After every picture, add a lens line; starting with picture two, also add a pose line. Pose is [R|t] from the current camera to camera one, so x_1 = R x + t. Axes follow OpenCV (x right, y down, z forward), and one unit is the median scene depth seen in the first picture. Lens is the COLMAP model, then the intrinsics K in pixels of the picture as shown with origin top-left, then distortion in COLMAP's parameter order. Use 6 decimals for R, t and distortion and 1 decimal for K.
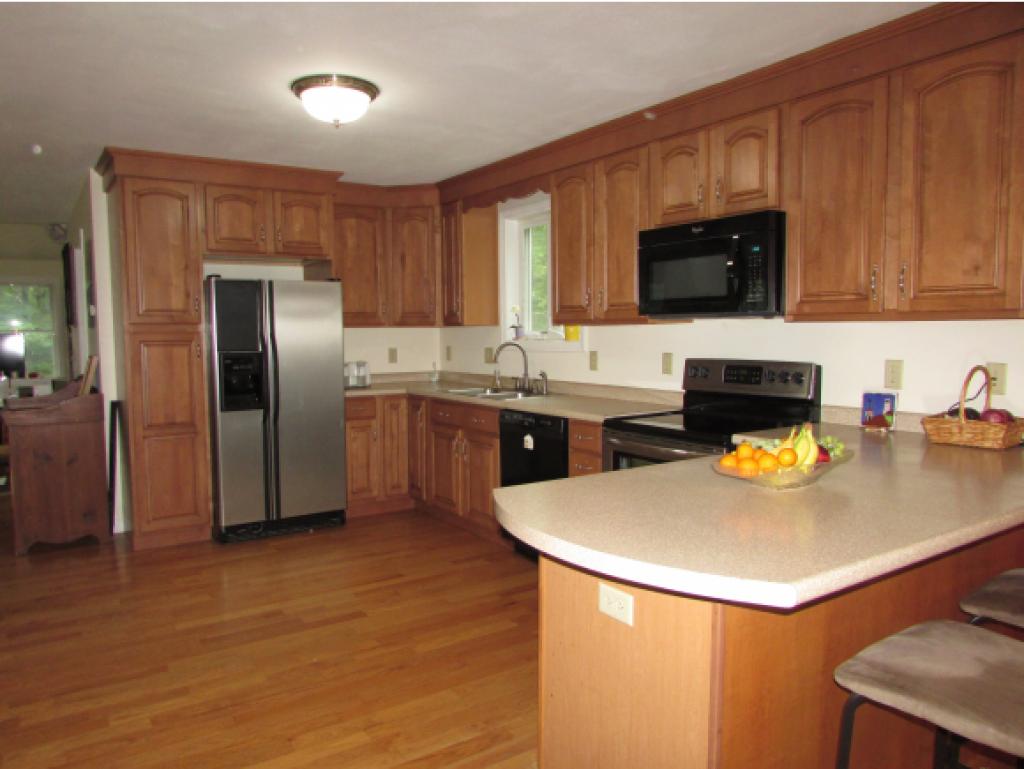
lens RADIAL K [[728.3, 0, 498.6], [0, 728.3, 385.3], [0, 0, 1]] dist [-0.015424, -0.000999]
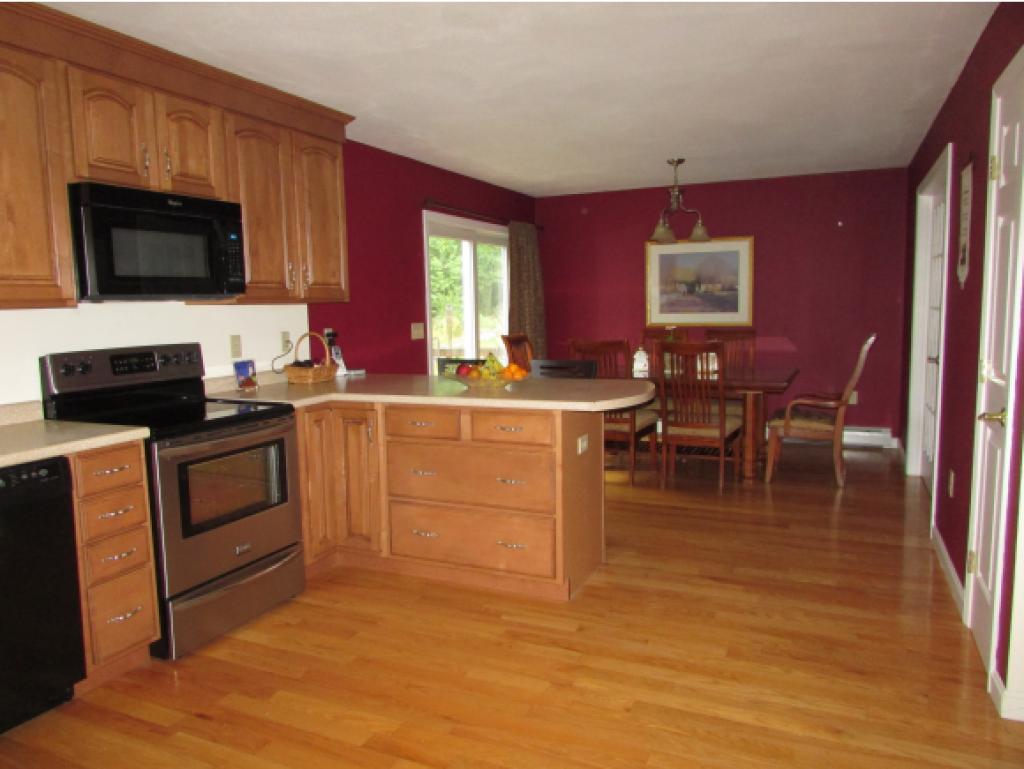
lens RADIAL K [[722.9, 0, 512.0], [0, 722.9, 384.5], [0, 0, 1]] dist [-0.047402, 0.000608]
pose [[-0.525422, -0.075555, 0.847481, -0.652180], [0.090947, 0.985356, 0.144233, -0.071579], [-0.845967, 0.152859, -0.510856, 1.017322]]
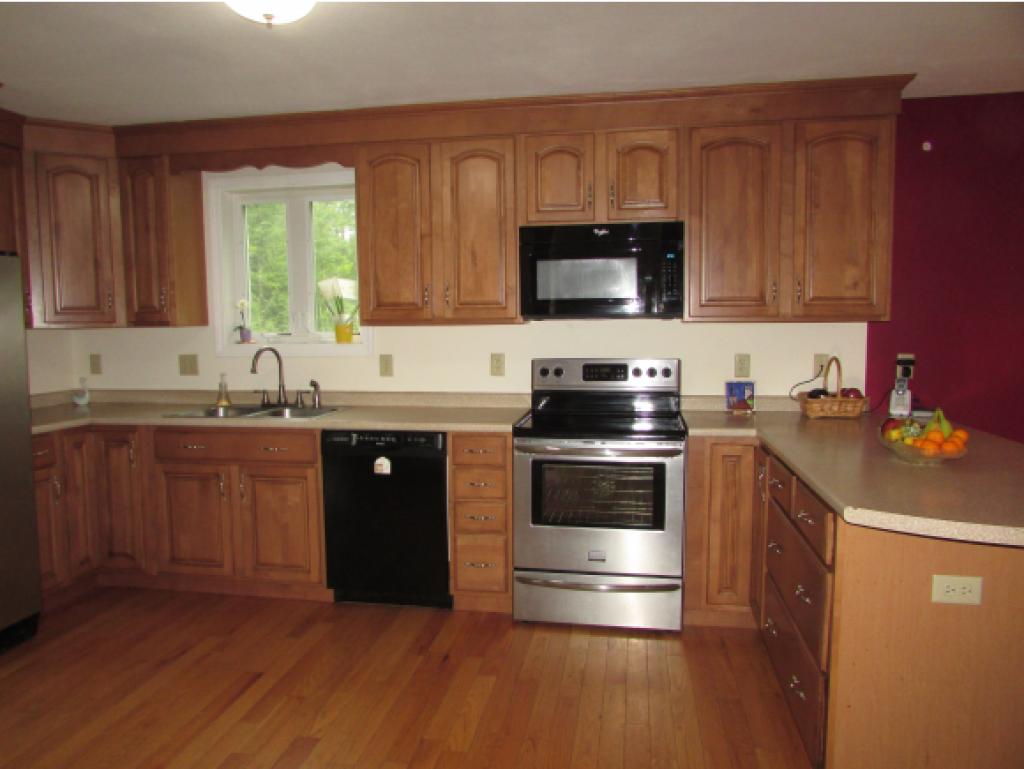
lens RADIAL K [[723.6, 0, 512.0], [0, 723.6, 384.5], [0, 0, 1]] dist [-0.032469, -0.001229]
pose [[0.692411, -0.059399, 0.719054, -0.494815], [0.057182, 0.997988, 0.027377, -0.032252], [-0.719234, 0.022161, 0.694414, 0.353037]]
